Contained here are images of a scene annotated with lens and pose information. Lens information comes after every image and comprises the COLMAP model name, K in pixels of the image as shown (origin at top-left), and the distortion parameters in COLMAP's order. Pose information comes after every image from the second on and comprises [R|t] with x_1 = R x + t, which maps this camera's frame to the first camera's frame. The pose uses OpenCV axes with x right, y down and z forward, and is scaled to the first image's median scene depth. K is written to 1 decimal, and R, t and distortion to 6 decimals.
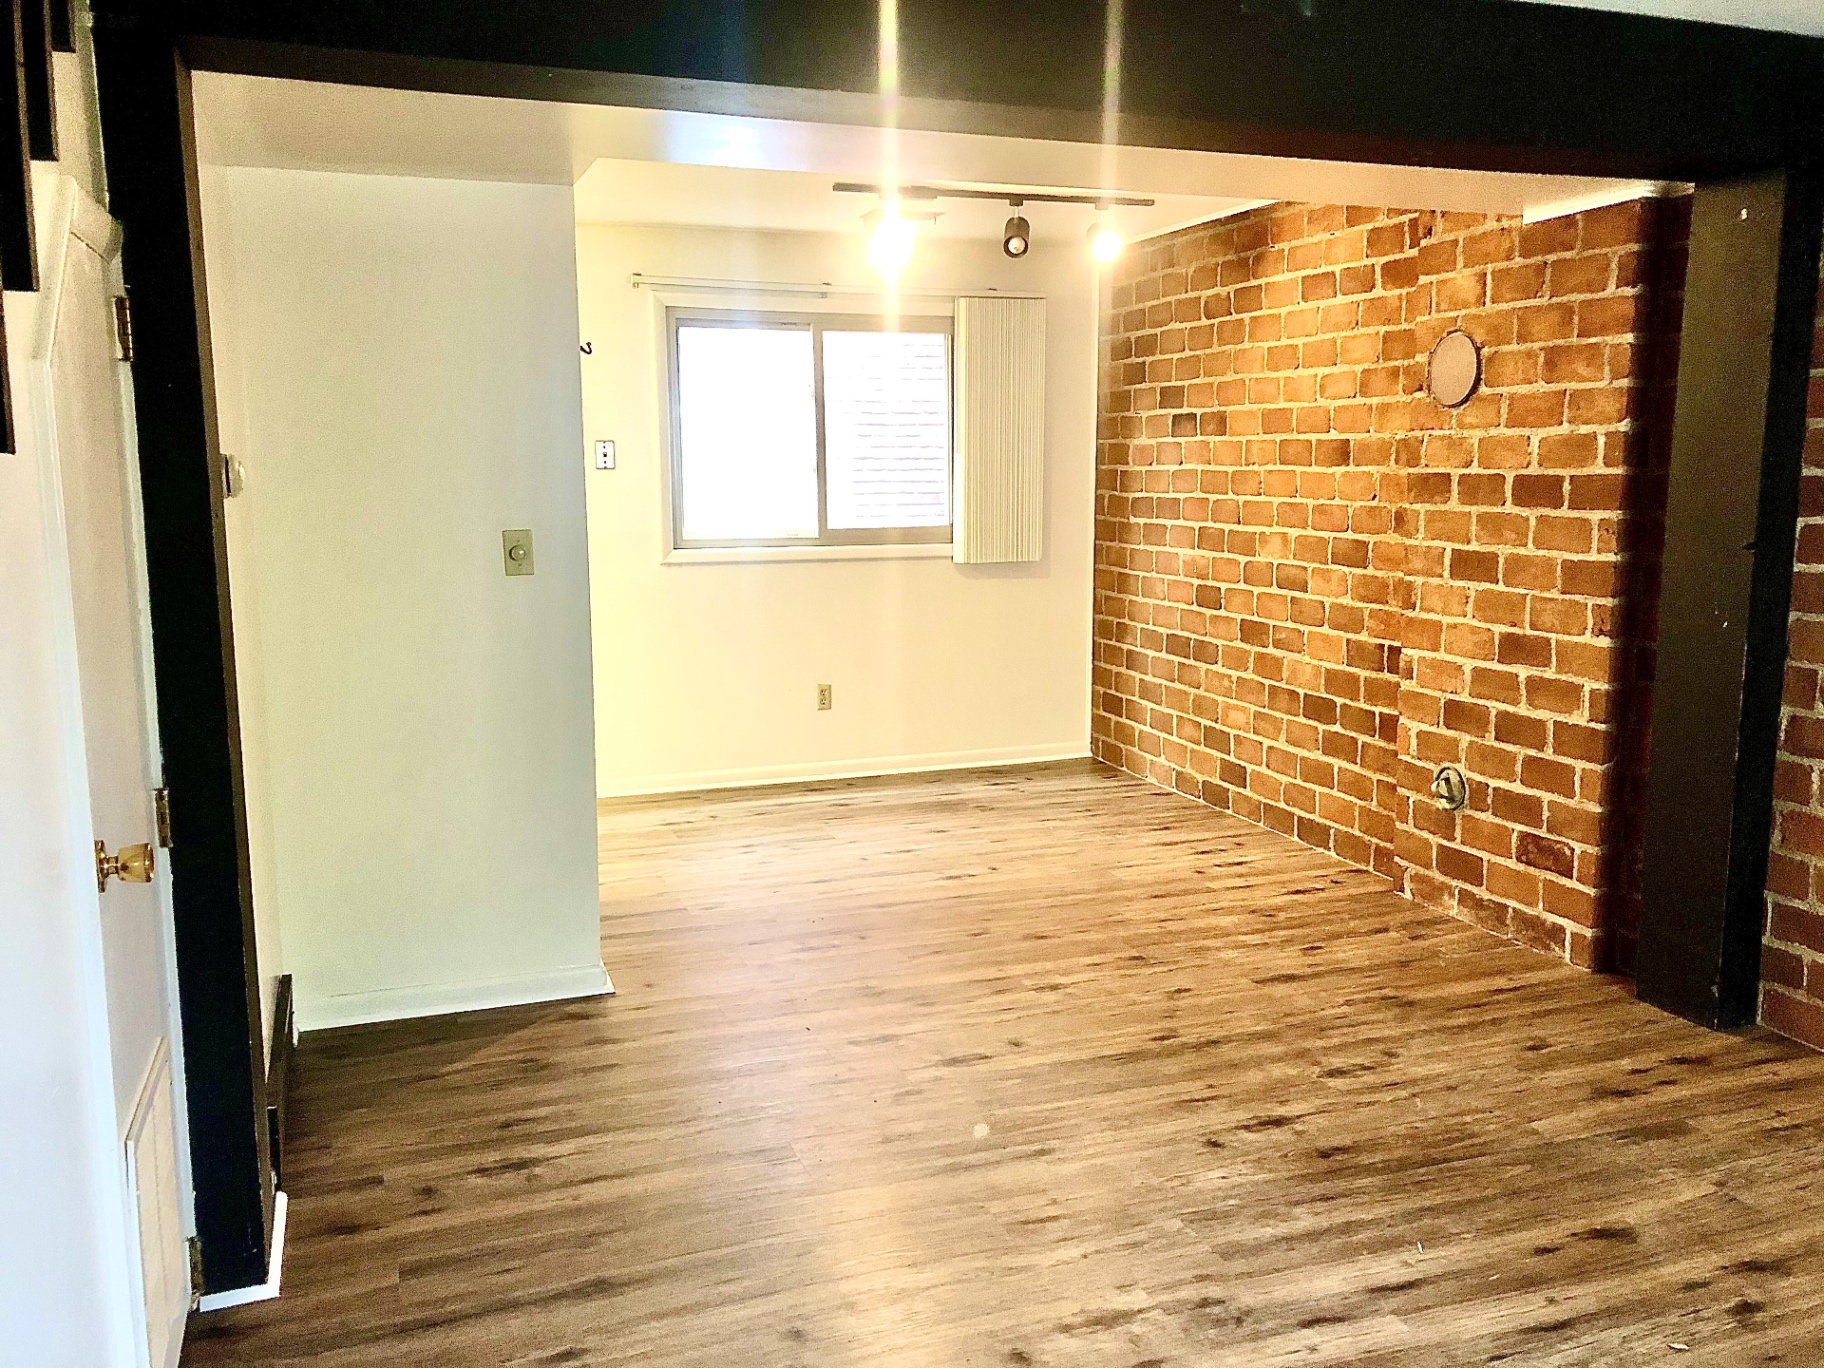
lens RADIAL K [[1501.8, 0, 920.5], [0, 1501.8, 677.1], [0, 0, 1]] dist [0.026970, -0.018458]
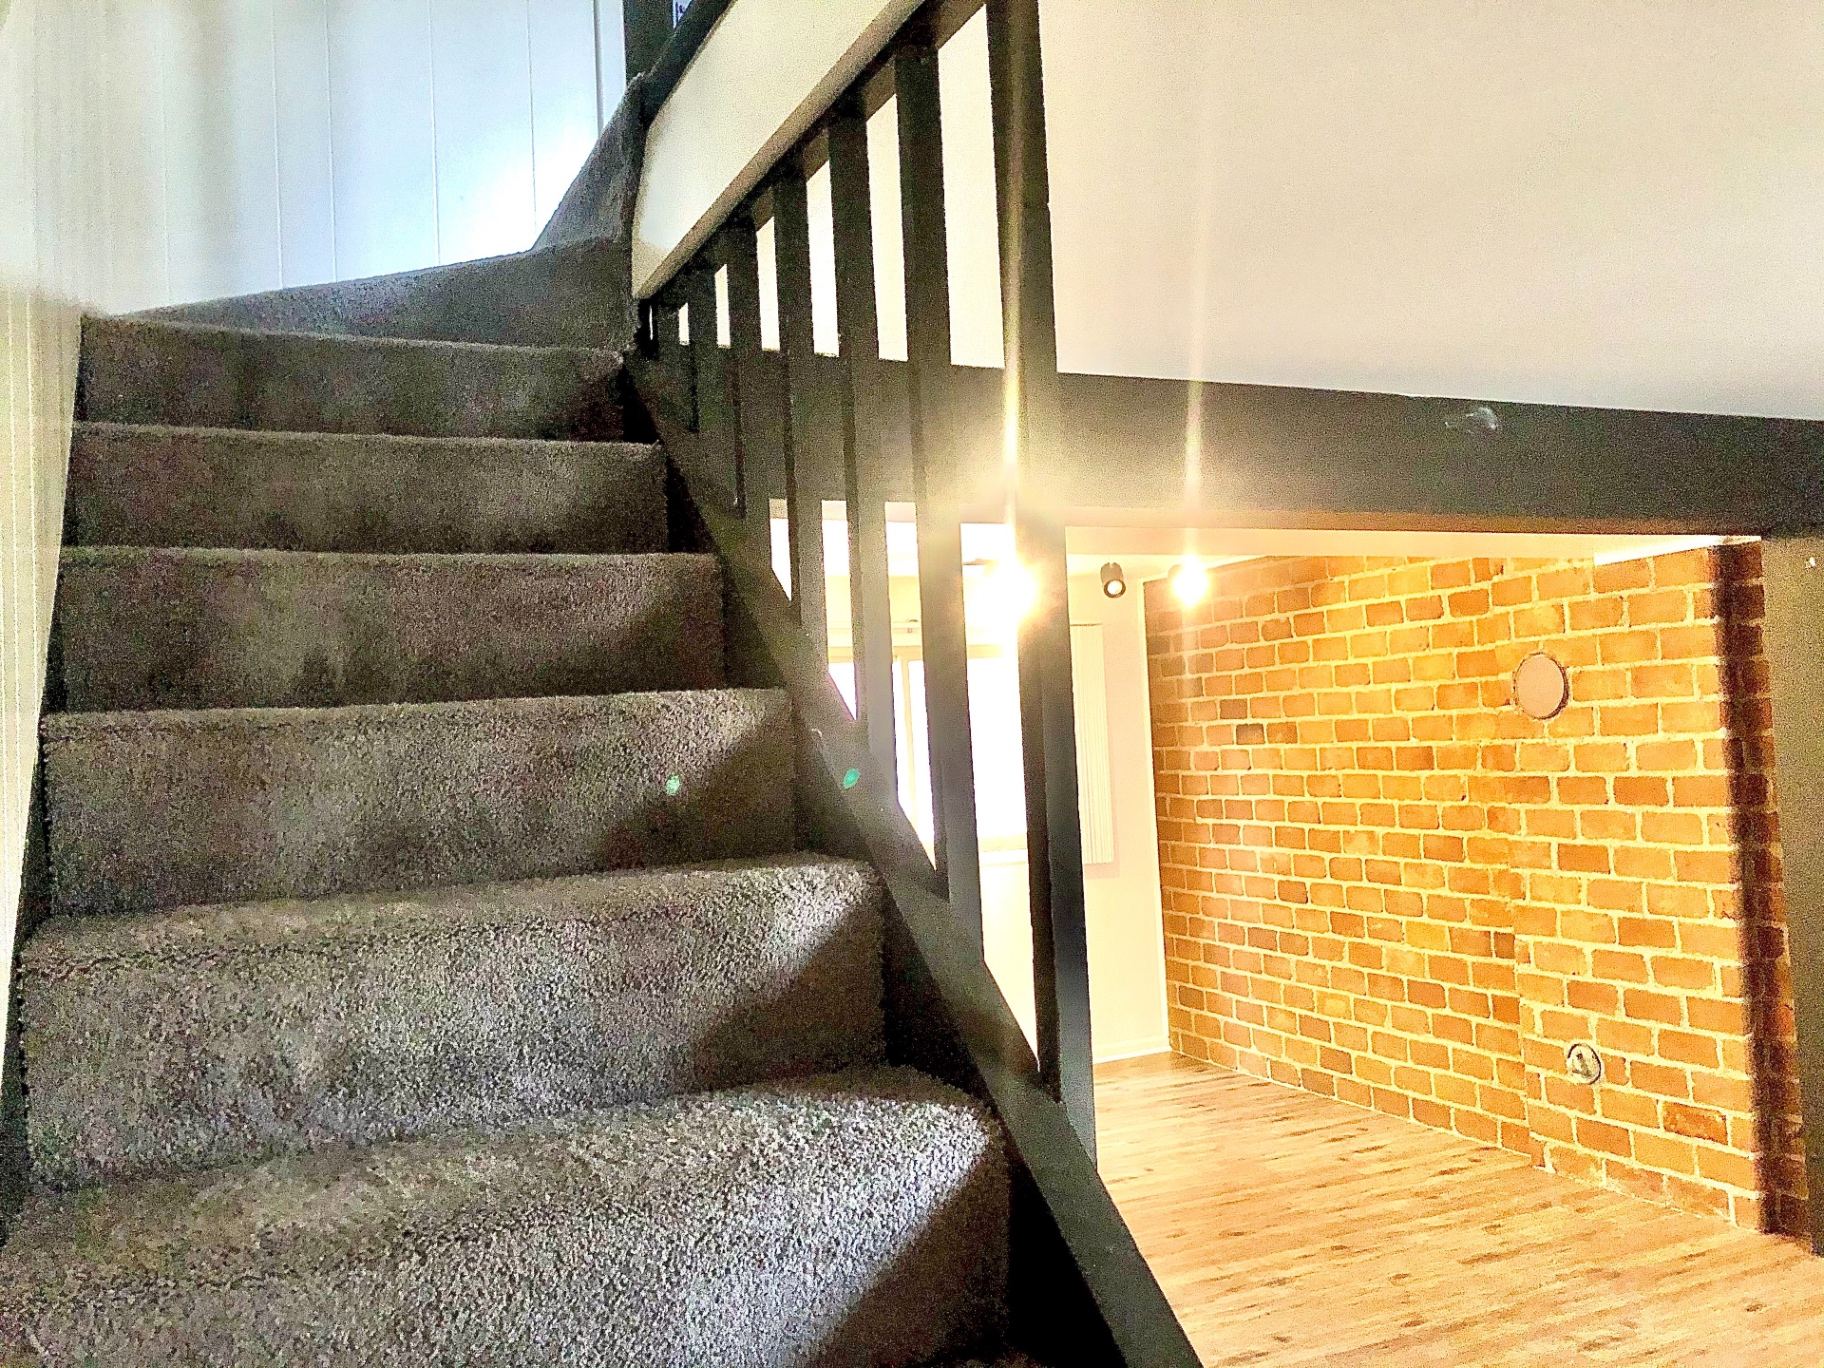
lens RADIAL K [[1501.8, 0, 909.5], [0, 1501.8, 677.5], [0, 0, 1]] dist [0.026970, -0.018458]
pose [[0.996657, -0.042903, 0.069526, -0.193442], [0.055327, 0.980609, -0.188002, -0.021207], [-0.060112, 0.191220, 0.979705, -0.088324]]
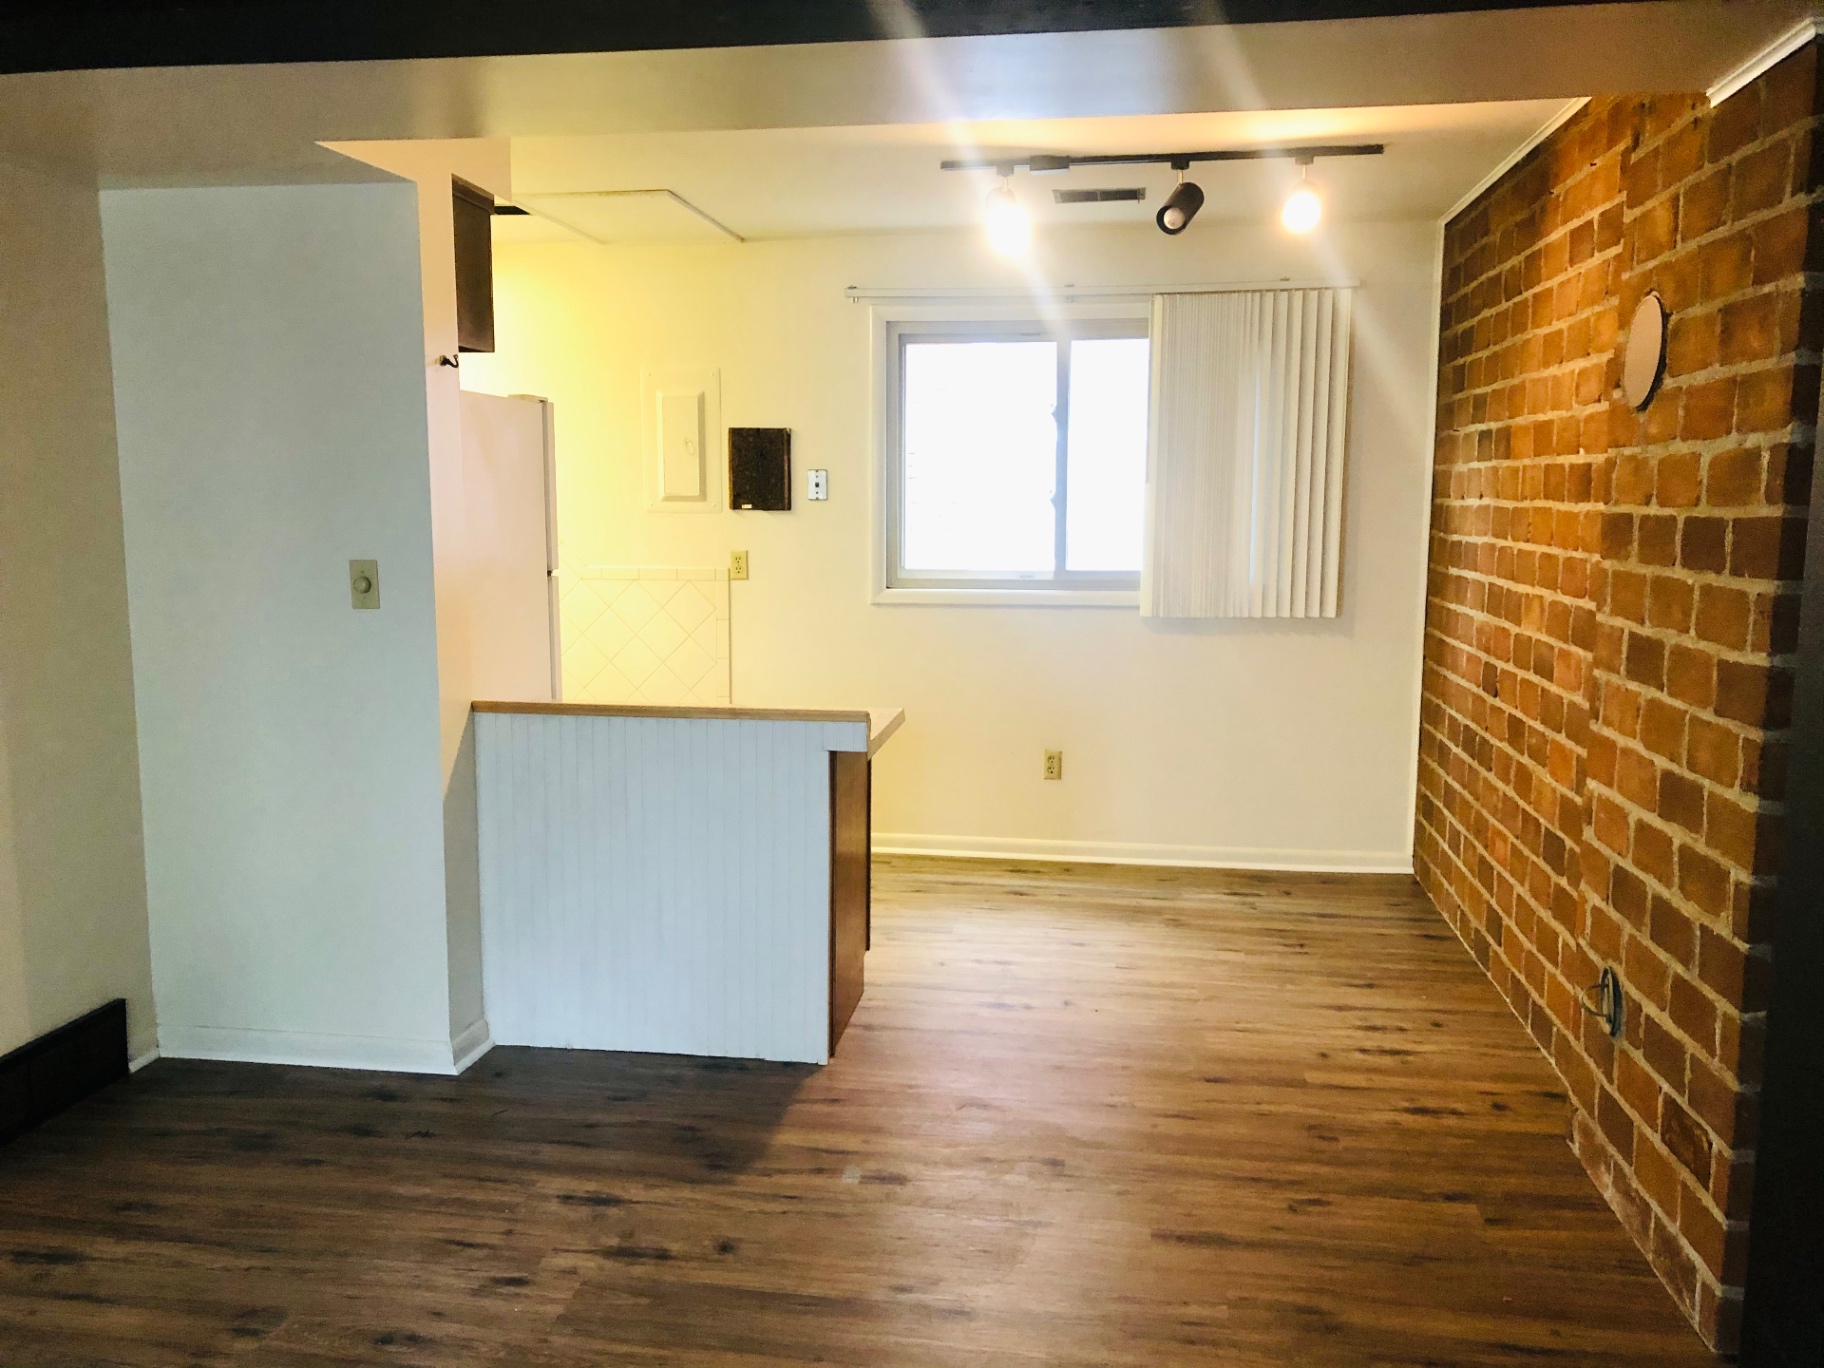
lens RADIAL K [[1501.8, 0, 894.5], [0, 1501.8, 691.4], [0, 0, 1]] dist [0.026970, -0.018458]
pose [[0.874627, 0.069720, -0.479758, 0.376842], [-0.076375, 0.997063, 0.005660, -0.037985], [0.478743, 0.031691, 0.877383, 0.278187]]
